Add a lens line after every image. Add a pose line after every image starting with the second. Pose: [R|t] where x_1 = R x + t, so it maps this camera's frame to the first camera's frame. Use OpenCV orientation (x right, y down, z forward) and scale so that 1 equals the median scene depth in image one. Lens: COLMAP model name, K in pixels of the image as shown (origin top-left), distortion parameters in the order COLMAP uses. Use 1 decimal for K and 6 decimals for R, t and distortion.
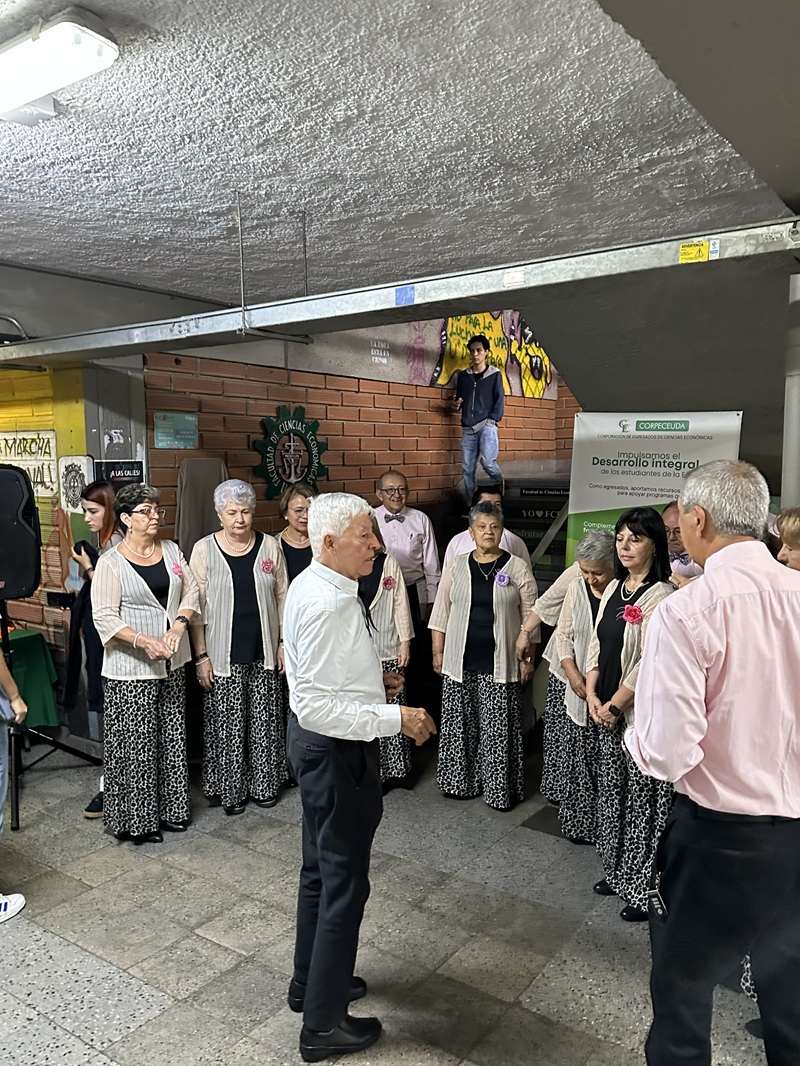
lens RADIAL K [[837.1, 0, 400.0], [0, 837.1, 530.5], [0, 0, 1]] dist [0.013240, -0.000252]
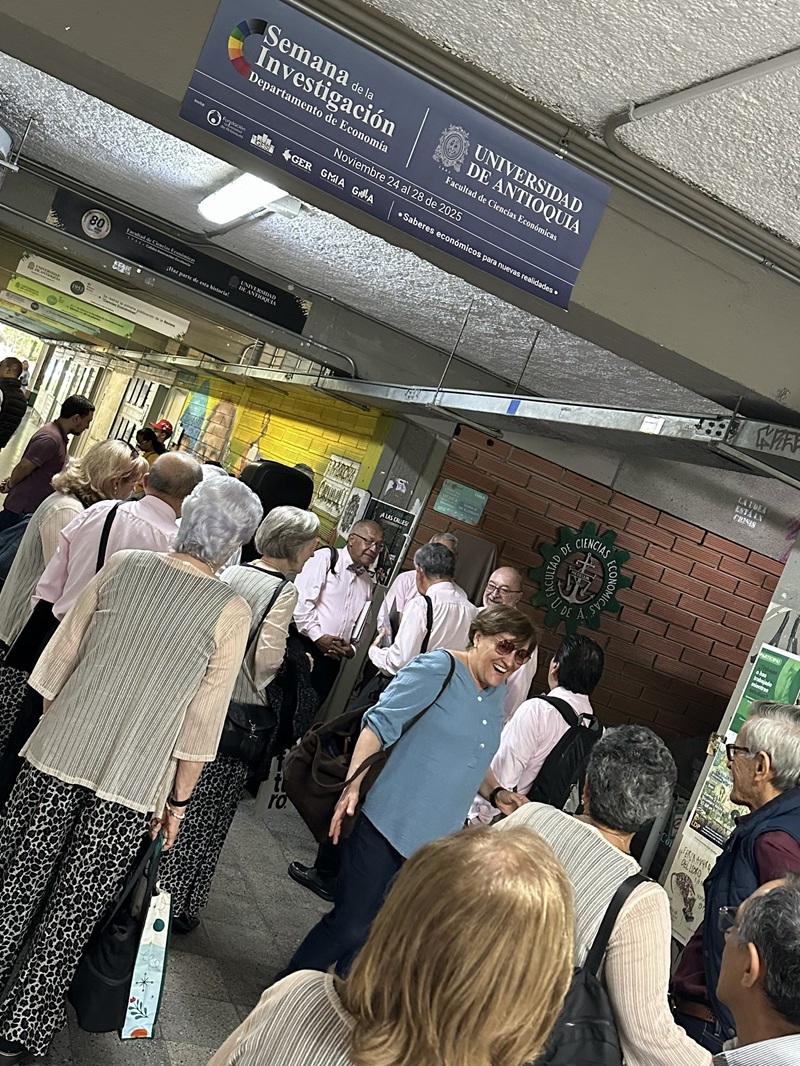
lens RADIAL K [[1126.1, 0, 399.7], [0, 1126.1, 532.1], [0, 0, 1]] dist [0.009903, 0.000000]
pose [[0.781501, 0.328371, -0.530498, 0.435168], [-0.412447, 0.909900, -0.044378, 0.007149], [0.468128, 0.253484, 0.846524, -0.202601]]
